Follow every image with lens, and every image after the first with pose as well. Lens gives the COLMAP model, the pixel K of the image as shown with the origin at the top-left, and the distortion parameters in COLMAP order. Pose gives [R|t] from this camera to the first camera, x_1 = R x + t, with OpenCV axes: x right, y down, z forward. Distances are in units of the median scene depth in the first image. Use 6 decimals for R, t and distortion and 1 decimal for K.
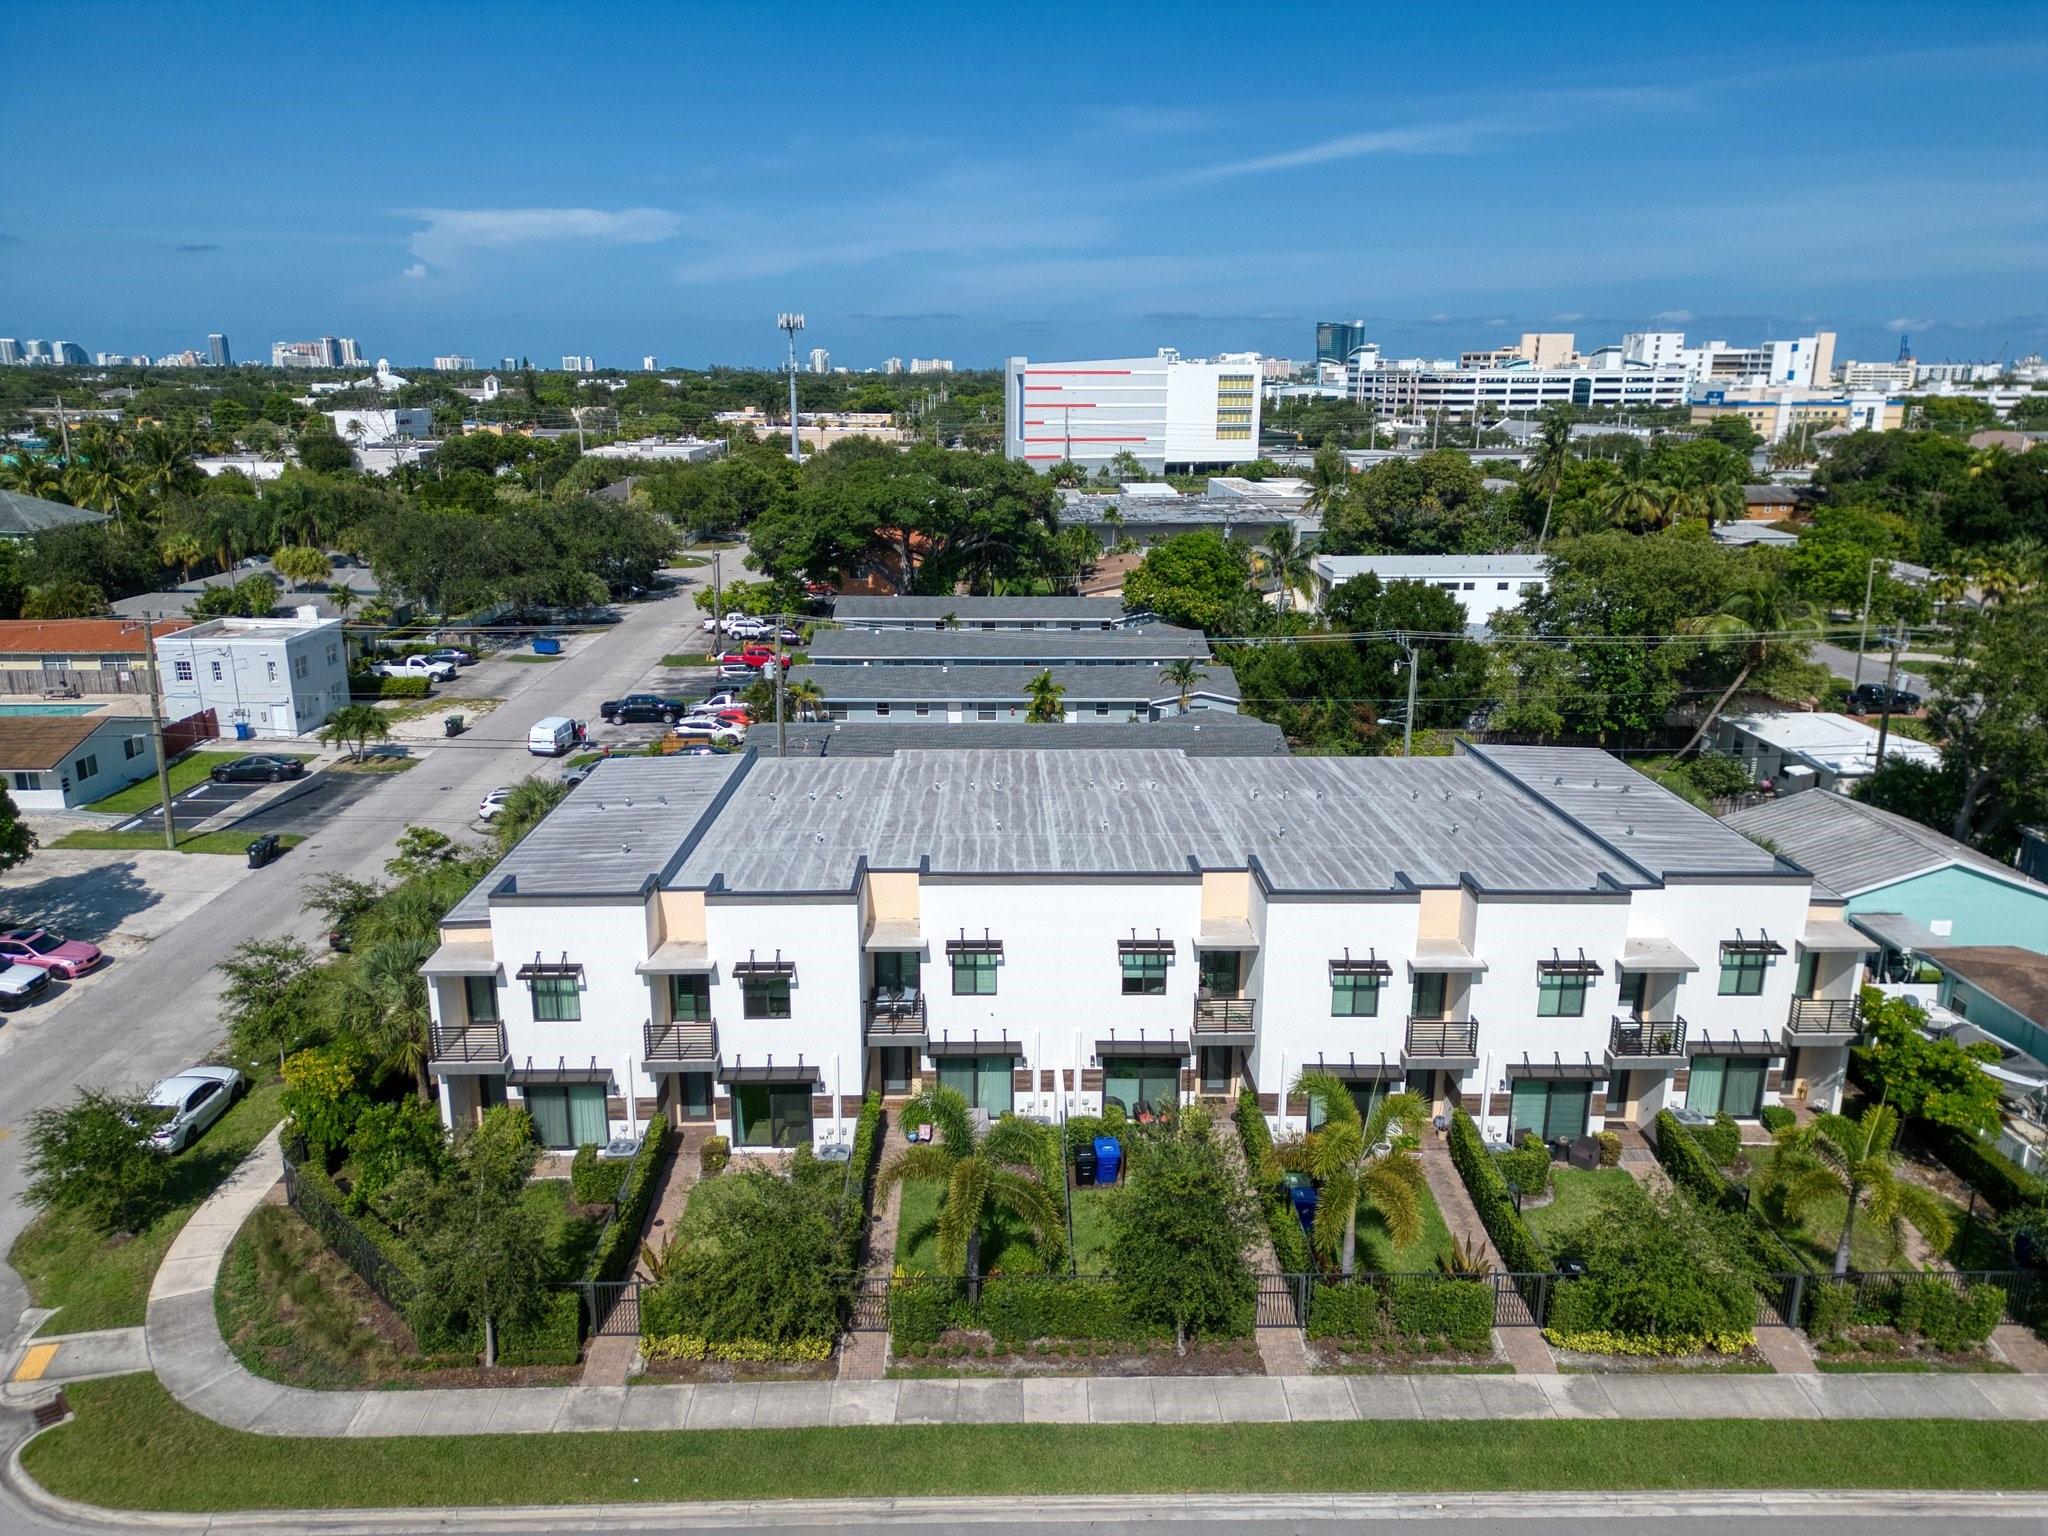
lens RADIAL K [[1405.5, 0, 1024.0], [0, 1405.5, 768.0], [0, 0, 1]] dist [0.060373, -0.057942]
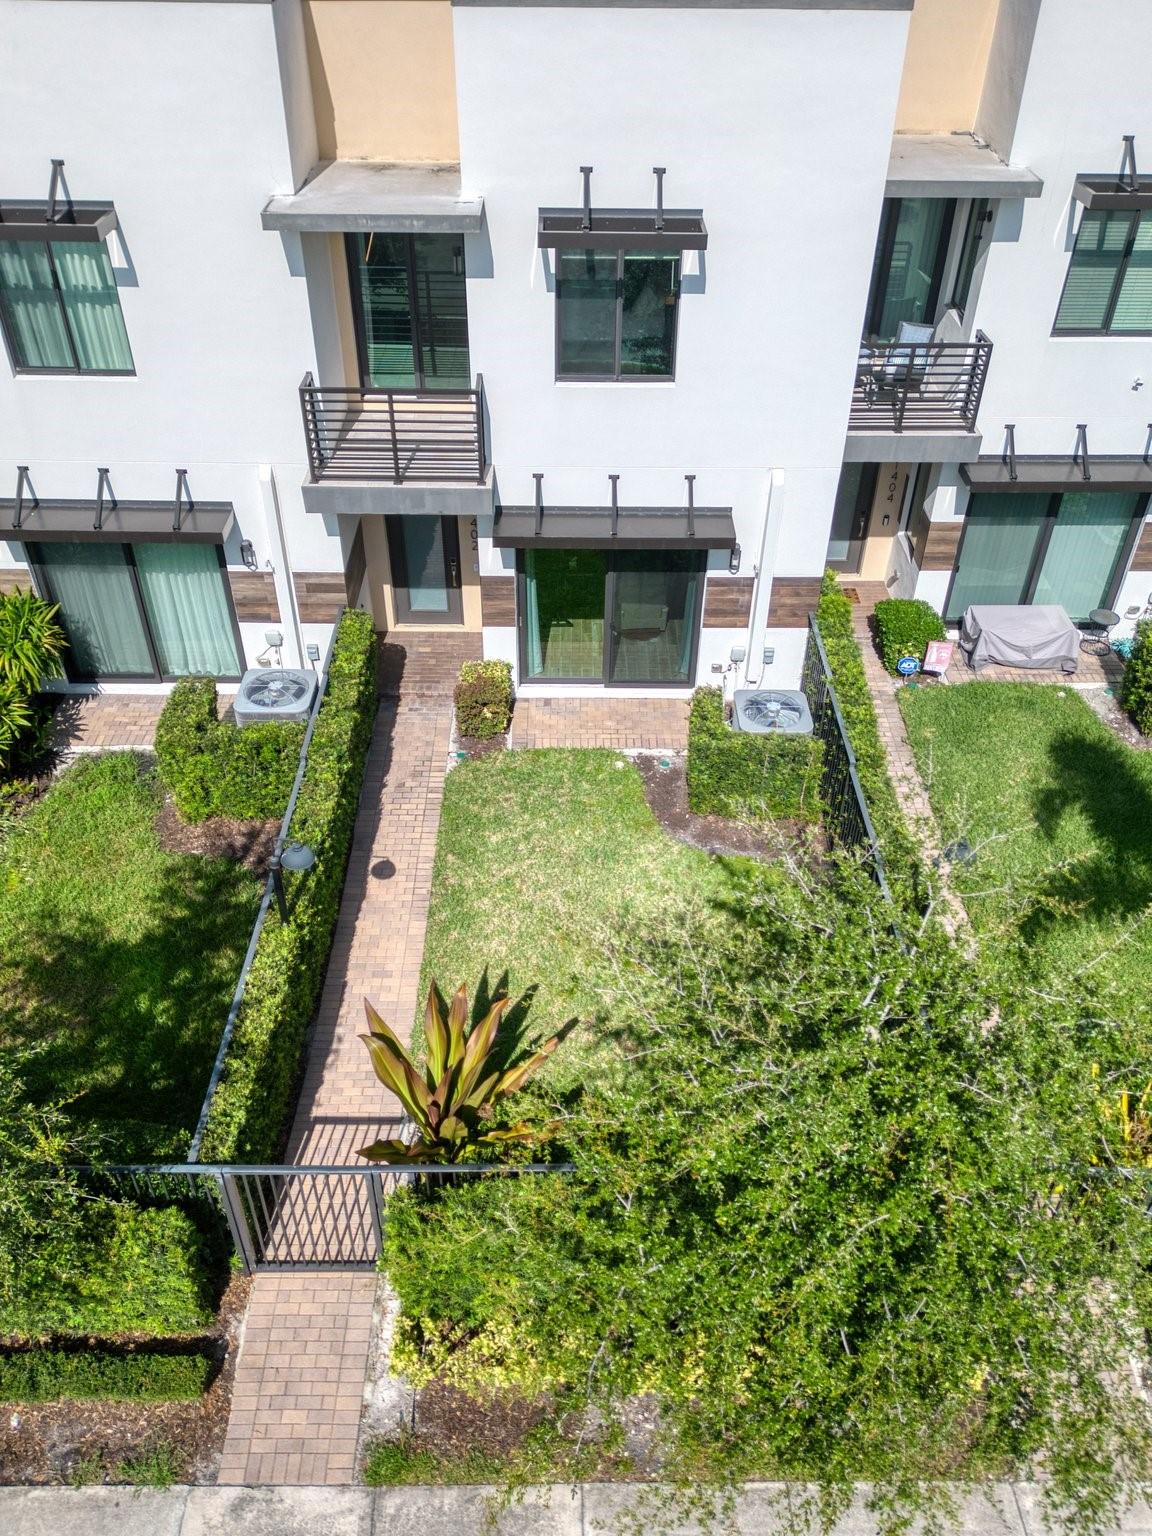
lens RADIAL K [[1320.1, 0, 582.5], [0, 1320.1, 790.8], [0, 0, 1]] dist [0.128967, -0.117268]
pose [[0.999305, 0.020559, -0.031079, -0.175428], [-0.006370, 0.915995, 0.401140, 0.133051], [0.036716, -0.400663, 0.915489, 0.614661]]
